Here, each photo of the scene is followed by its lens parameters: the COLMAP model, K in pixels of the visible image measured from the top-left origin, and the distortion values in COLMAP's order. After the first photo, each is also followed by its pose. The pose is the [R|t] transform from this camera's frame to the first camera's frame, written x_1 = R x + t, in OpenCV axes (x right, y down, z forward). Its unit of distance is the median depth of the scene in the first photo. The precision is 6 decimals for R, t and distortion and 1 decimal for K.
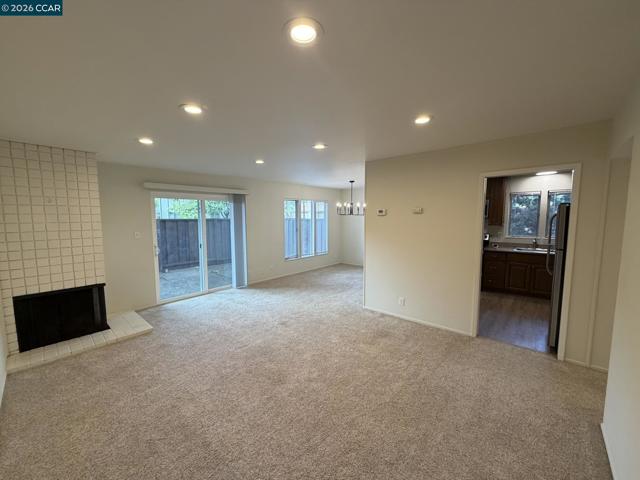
lens RADIAL K [[255.1, 0, 318.6], [0, 255.1, 239.7], [0, 0, 1]] dist [-0.000651, 0.000416]
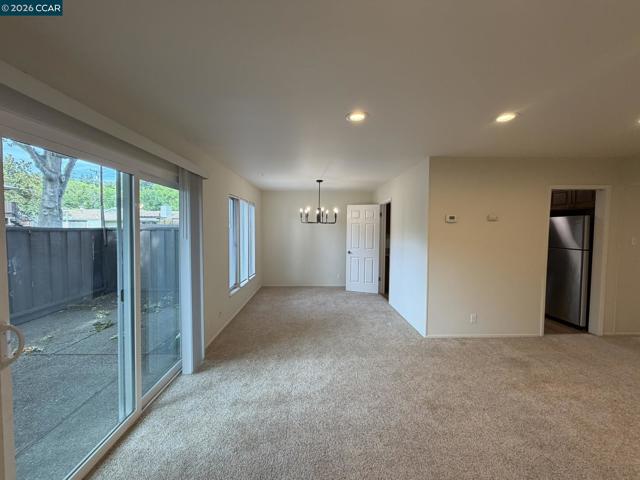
lens RADIAL K [[255.1, 0, 317.9], [0, 255.1, 239.8], [0, 0, 1]] dist [-0.000651, 0.000416]
pose [[0.732433, -0.025085, 0.680377, -0.593807], [0.056996, 0.998072, -0.024558, -0.037335], [-0.678450, 0.056766, 0.732451, 0.615112]]
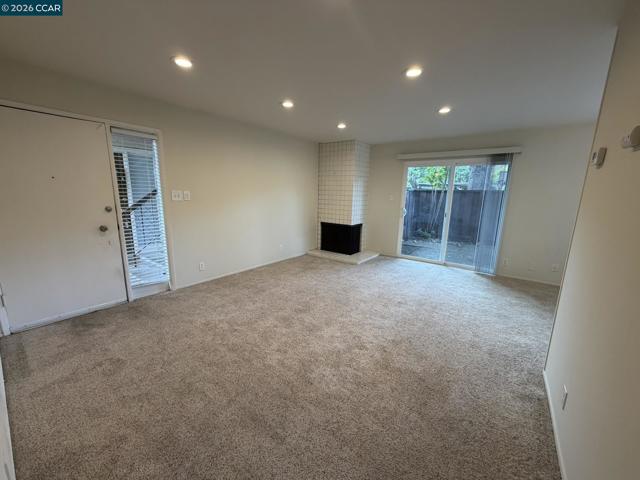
lens RADIAL K [[255.1, 0, 318.7], [0, 255.1, 240.6], [0, 0, 1]] dist [-0.000651, 0.000416]
pose [[0.078379, 0.200020, -0.976652, 0.543992], [-0.113439, 0.975092, 0.190596, -0.011968], [0.990449, 0.095852, 0.099117, 0.512058]]
